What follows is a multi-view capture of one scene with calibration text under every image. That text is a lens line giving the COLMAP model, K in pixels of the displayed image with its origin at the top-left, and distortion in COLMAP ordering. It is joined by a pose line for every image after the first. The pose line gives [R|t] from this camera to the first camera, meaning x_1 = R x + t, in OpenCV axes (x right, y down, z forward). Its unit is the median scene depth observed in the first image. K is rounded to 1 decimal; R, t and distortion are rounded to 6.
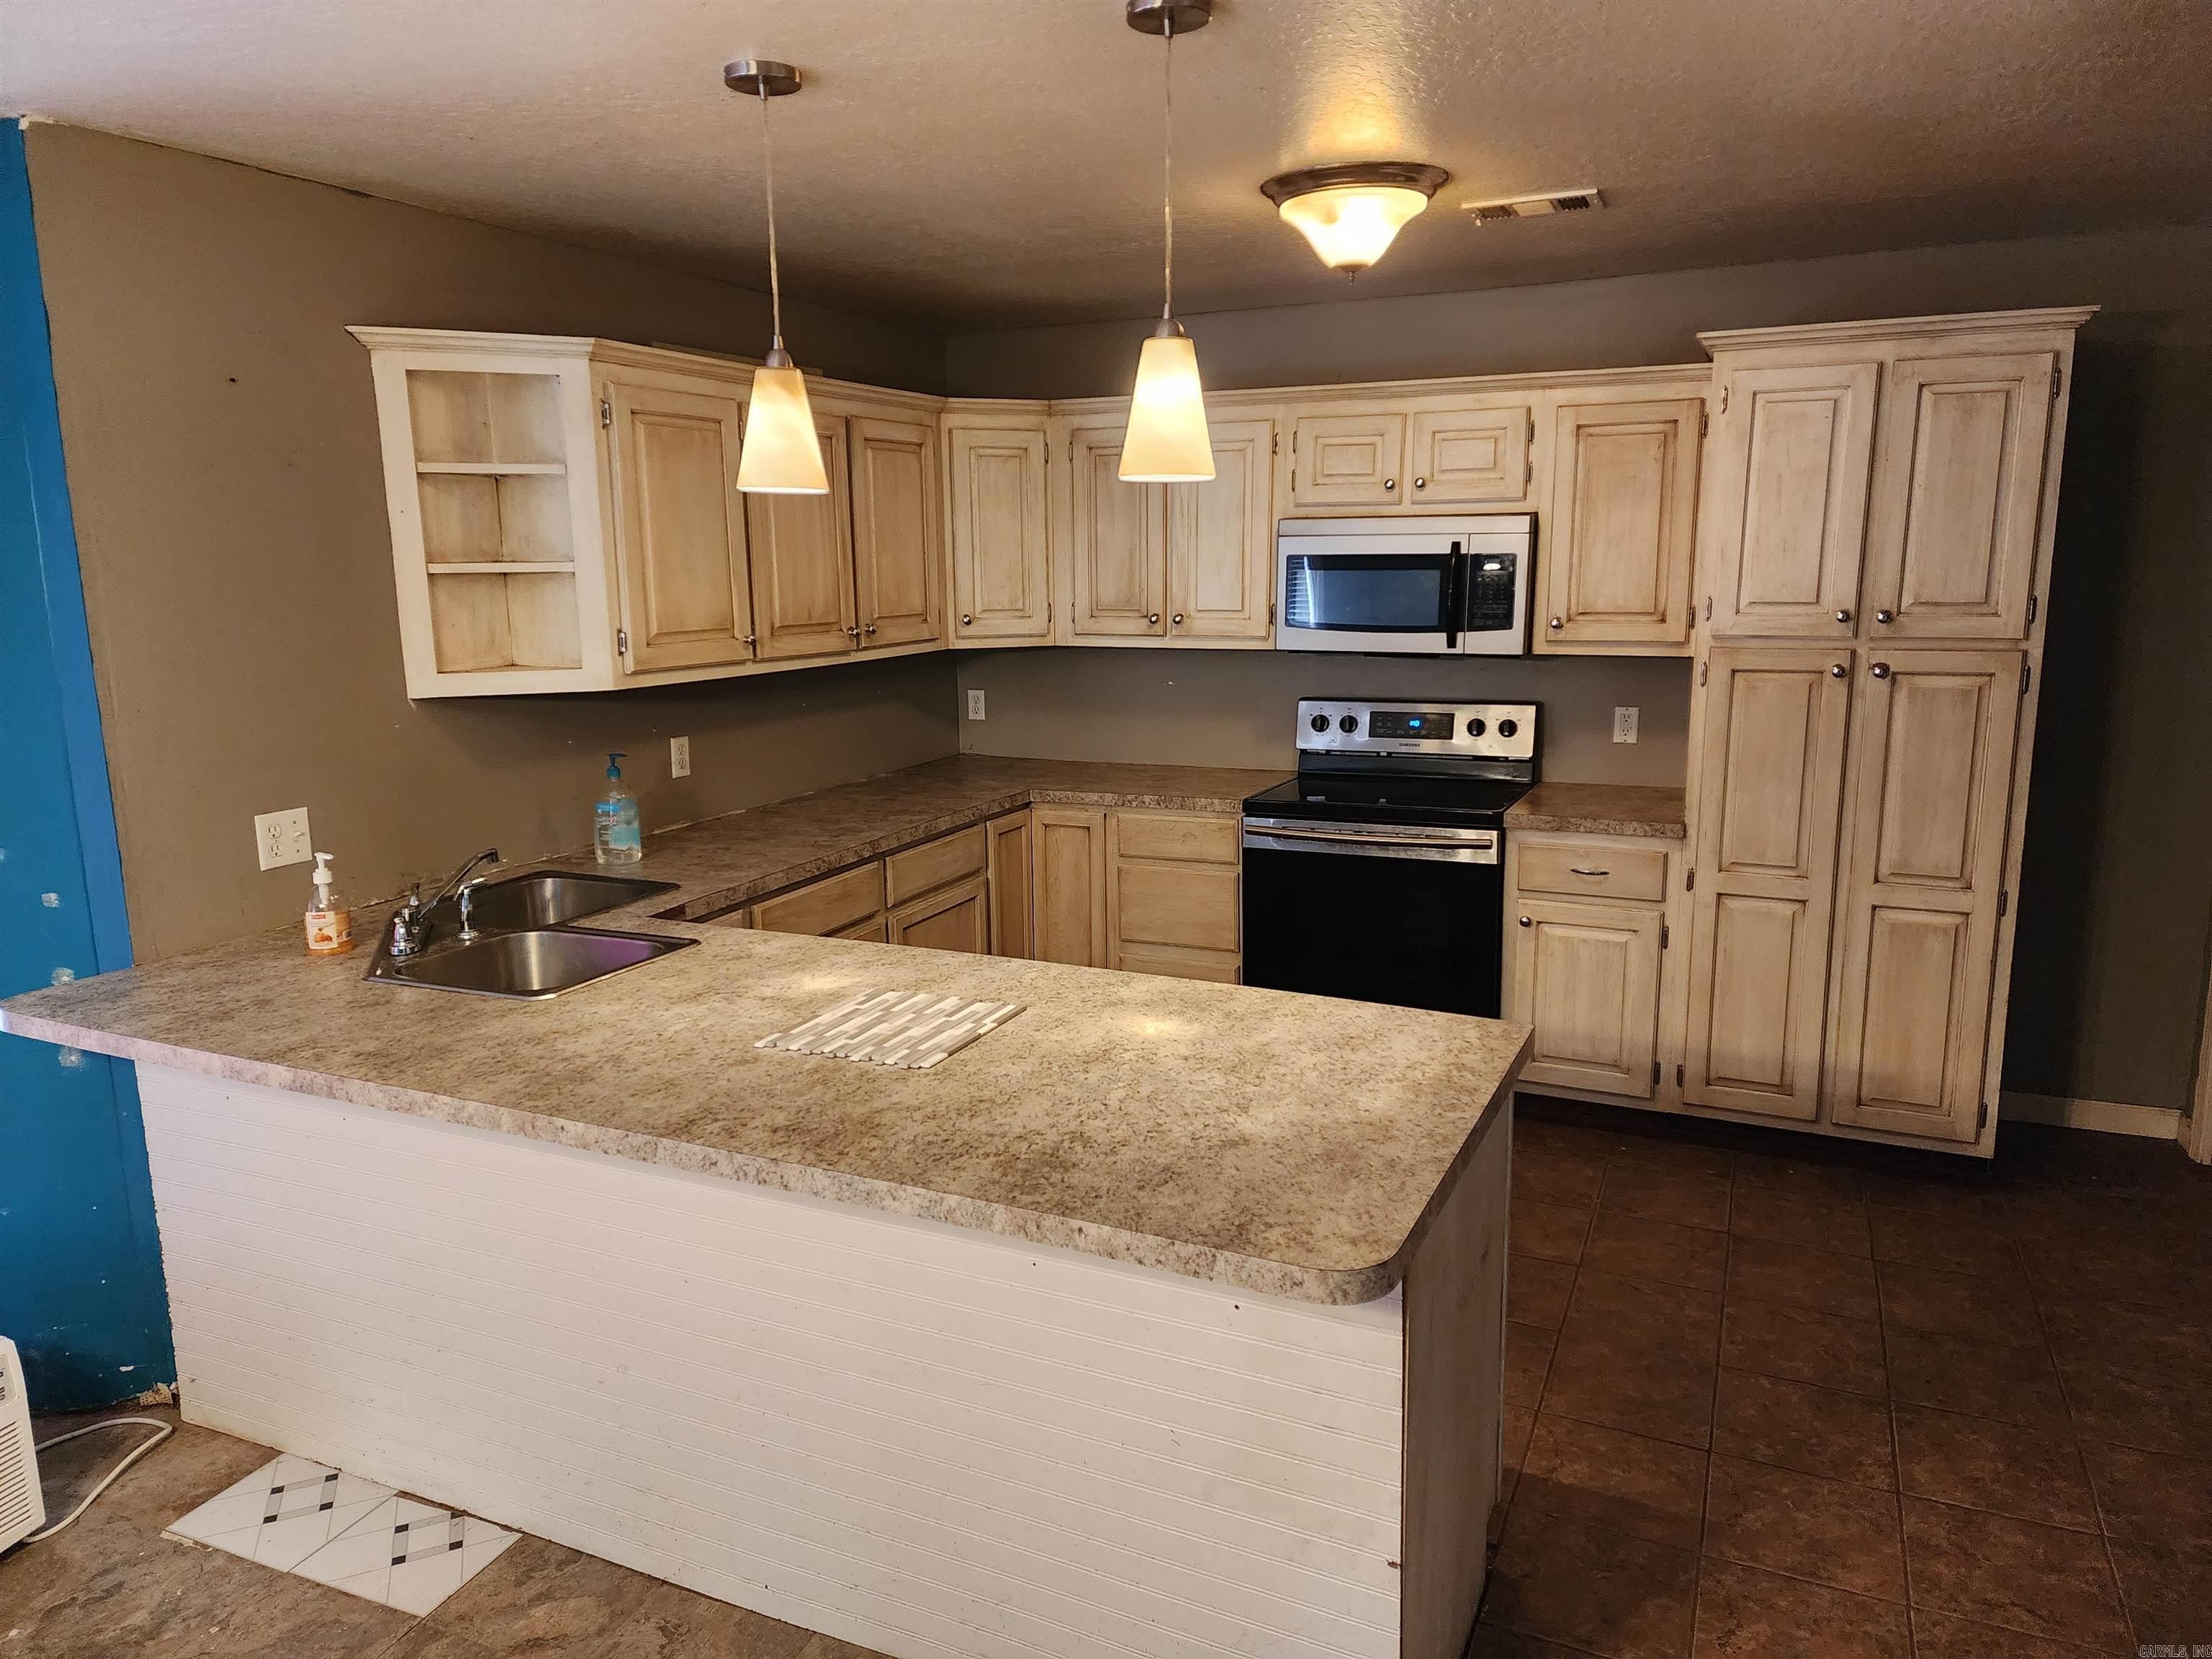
lens RADIAL K [[1513.5, 0, 1106.0], [0, 1513.5, 829.5], [0, 0, 1]] dist [0.102005, -0.111053]
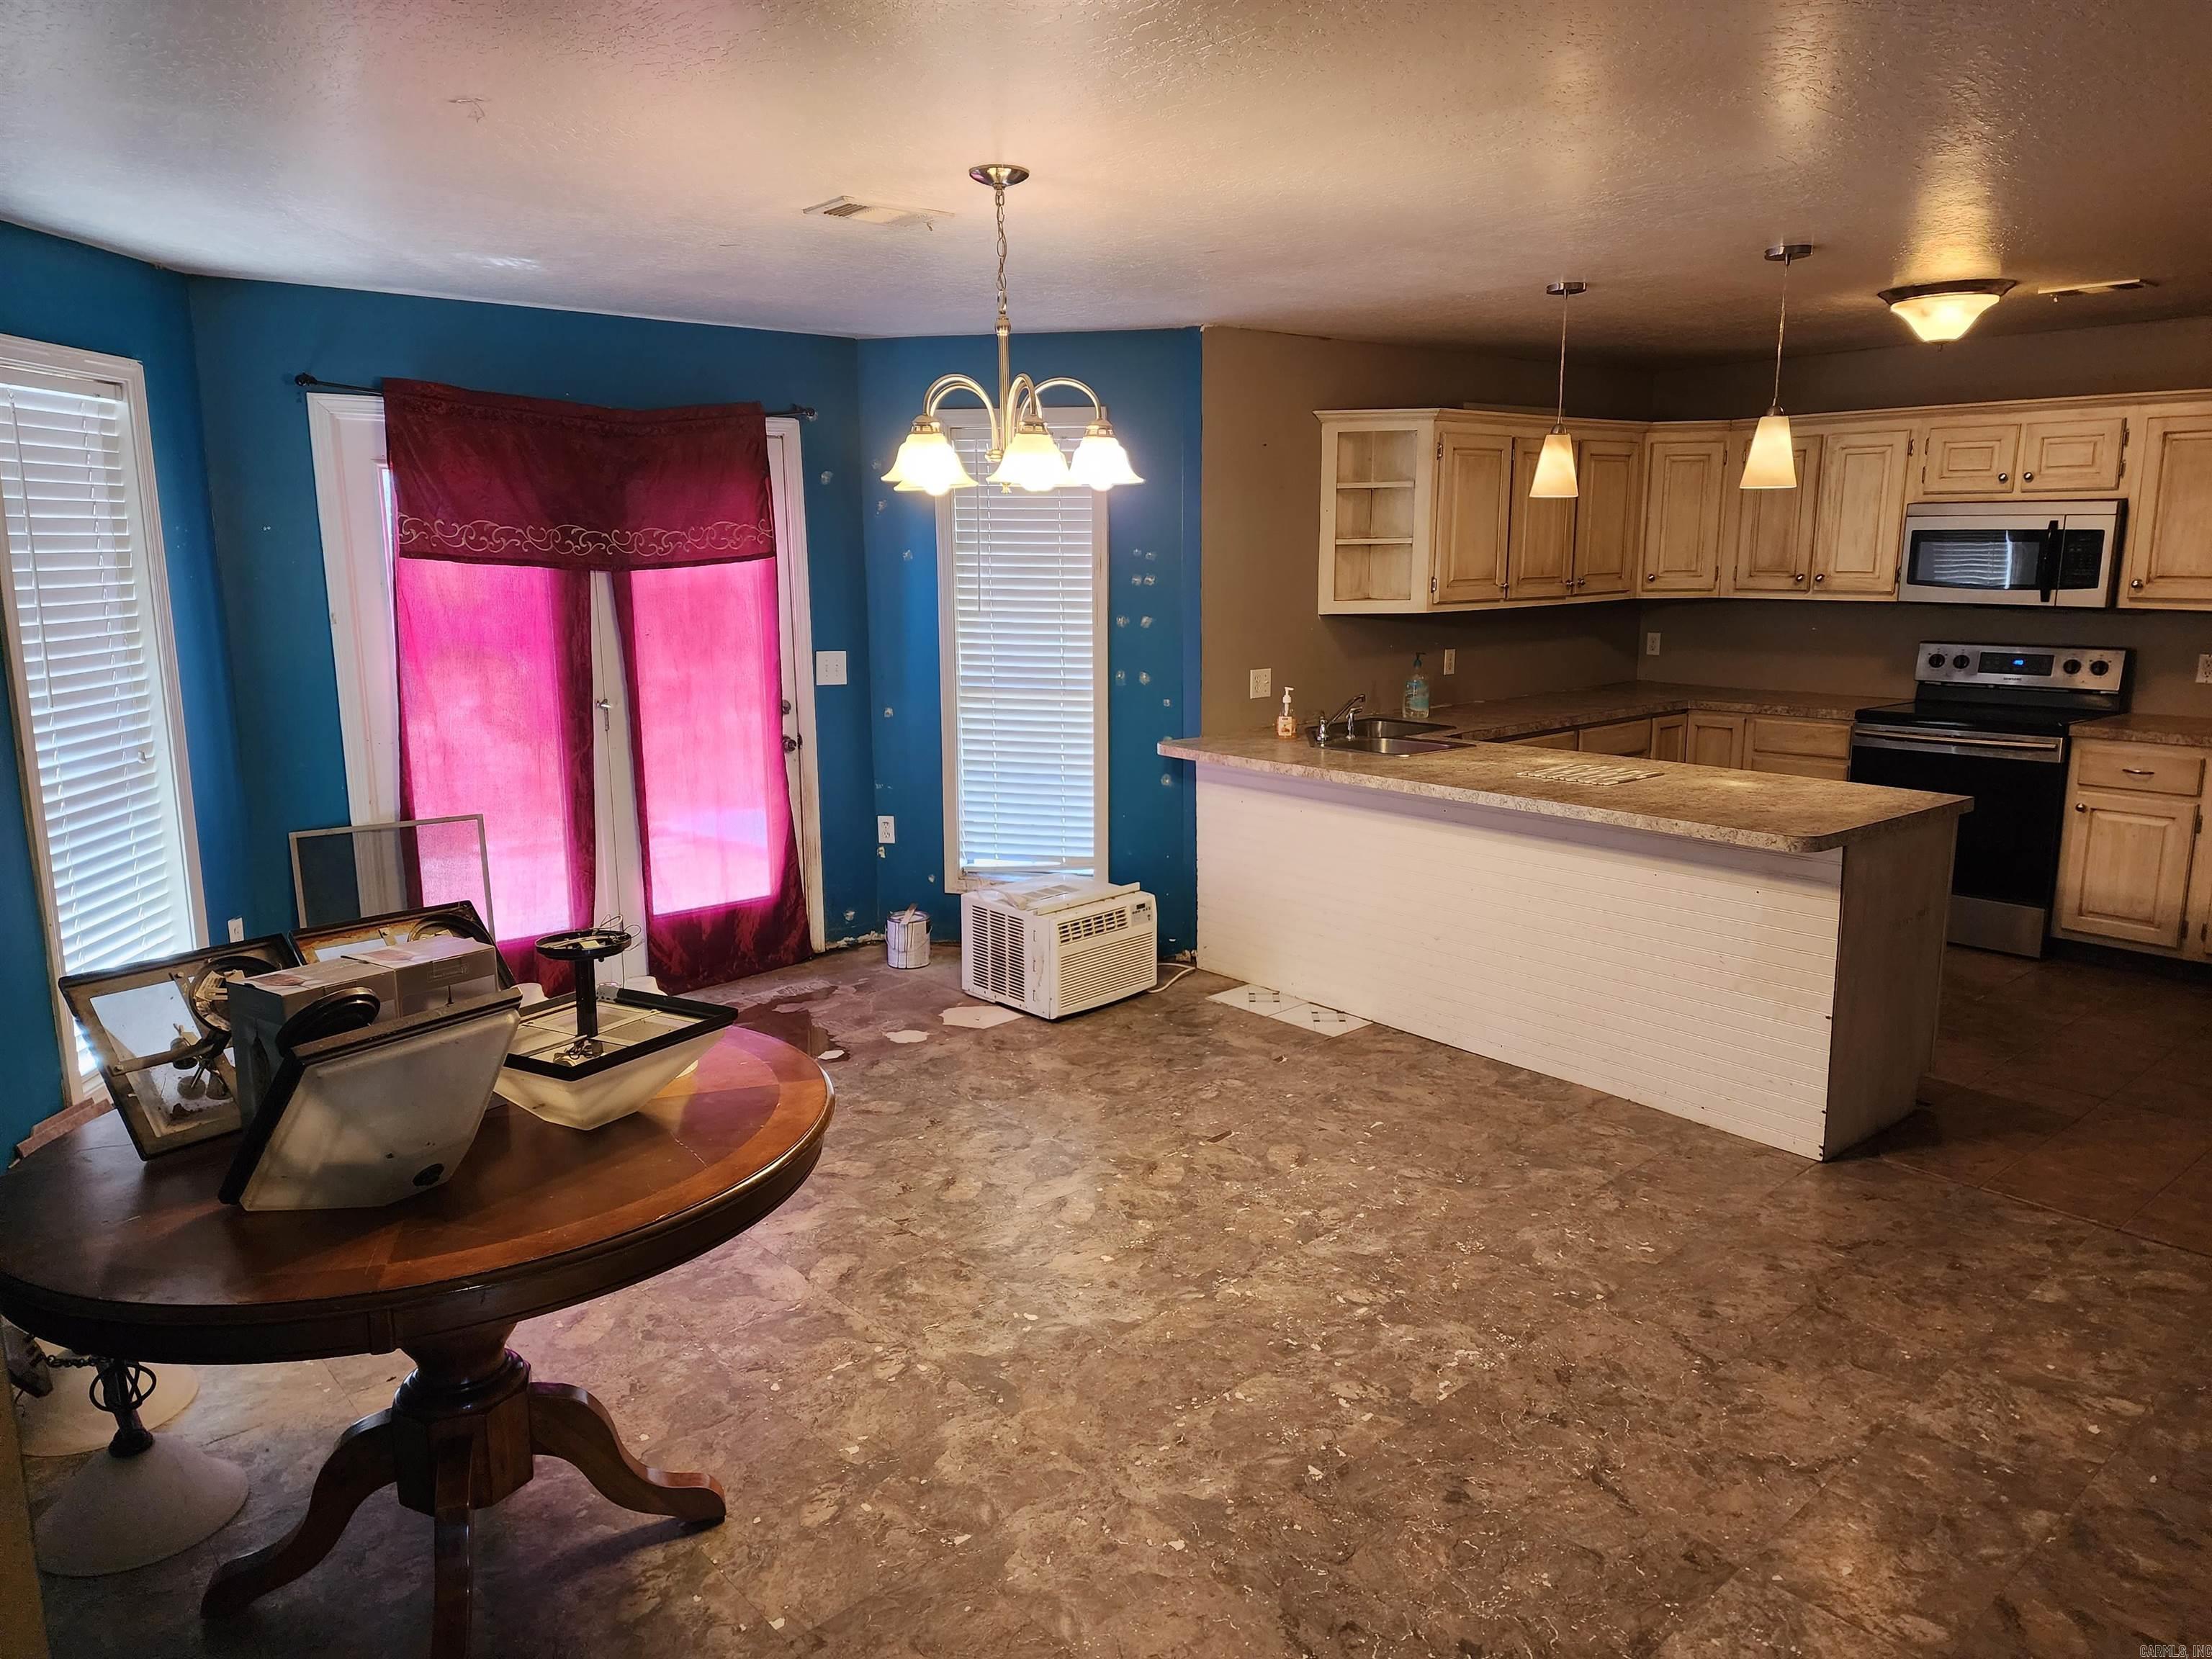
lens RADIAL K [[1513.5, 0, 1106.0], [0, 1513.5, 829.5], [0, 0, 1]] dist [0.102005, -0.111053]
pose [[0.907869, 0.082533, -0.411051, 0.059389], [-0.078368, 0.996559, 0.027008, 0.107601], [0.411865, 0.007693, 0.911212, -0.566650]]
